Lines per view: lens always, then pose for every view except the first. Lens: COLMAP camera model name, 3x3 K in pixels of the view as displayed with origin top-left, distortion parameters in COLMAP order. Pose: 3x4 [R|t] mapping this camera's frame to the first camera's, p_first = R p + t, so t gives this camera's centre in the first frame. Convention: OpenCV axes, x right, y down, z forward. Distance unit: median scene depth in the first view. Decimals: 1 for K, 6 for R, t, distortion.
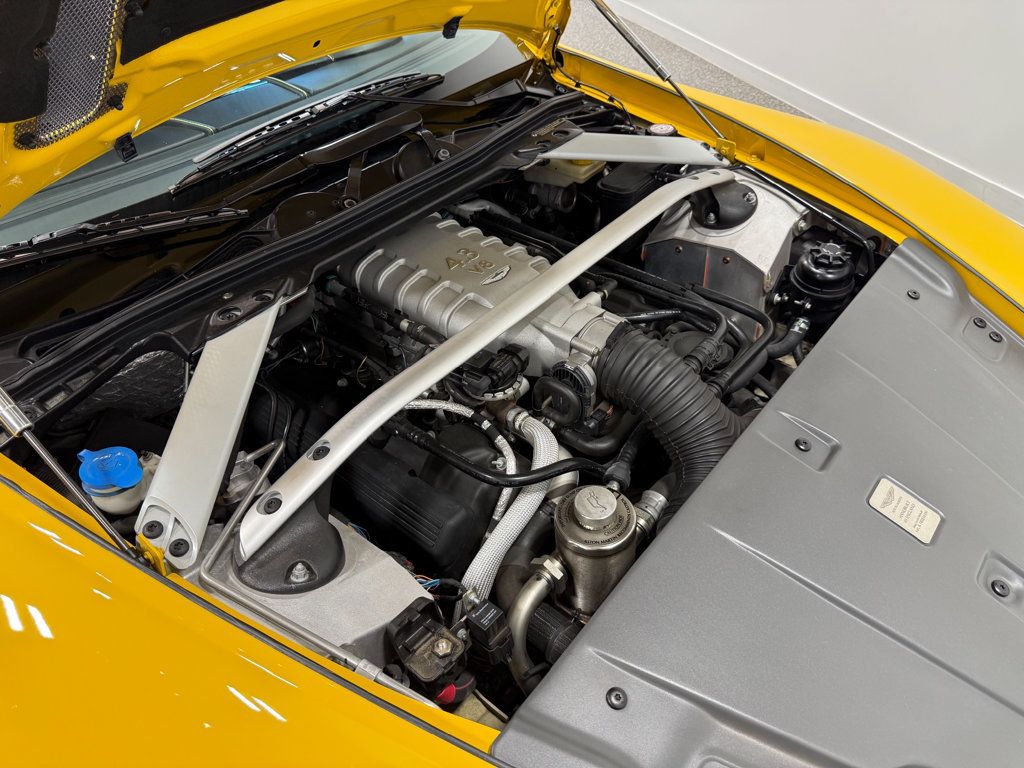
lens RADIAL K [[718.2, 0, 512.5], [0, 718.2, 384.9], [0, 0, 1]] dist [-0.000177, -0.001488]
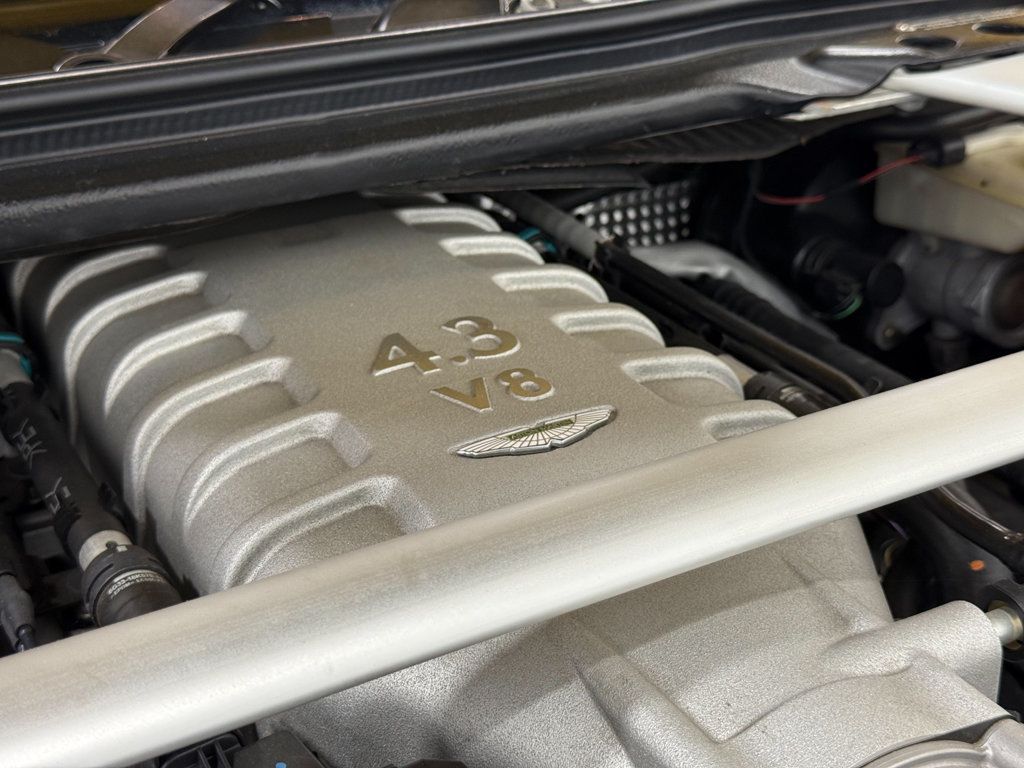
lens RADIAL K [[1422.7, 0, 511.7], [0, 1422.7, 384.4], [0, 0, 1]] dist [0.055227, 0.000000]
pose [[0.928293, 0.185905, -0.322041, 0.109949], [-0.263454, 0.940000, -0.216778, -0.067342], [0.262418, 0.286077, 0.921573, 0.581866]]
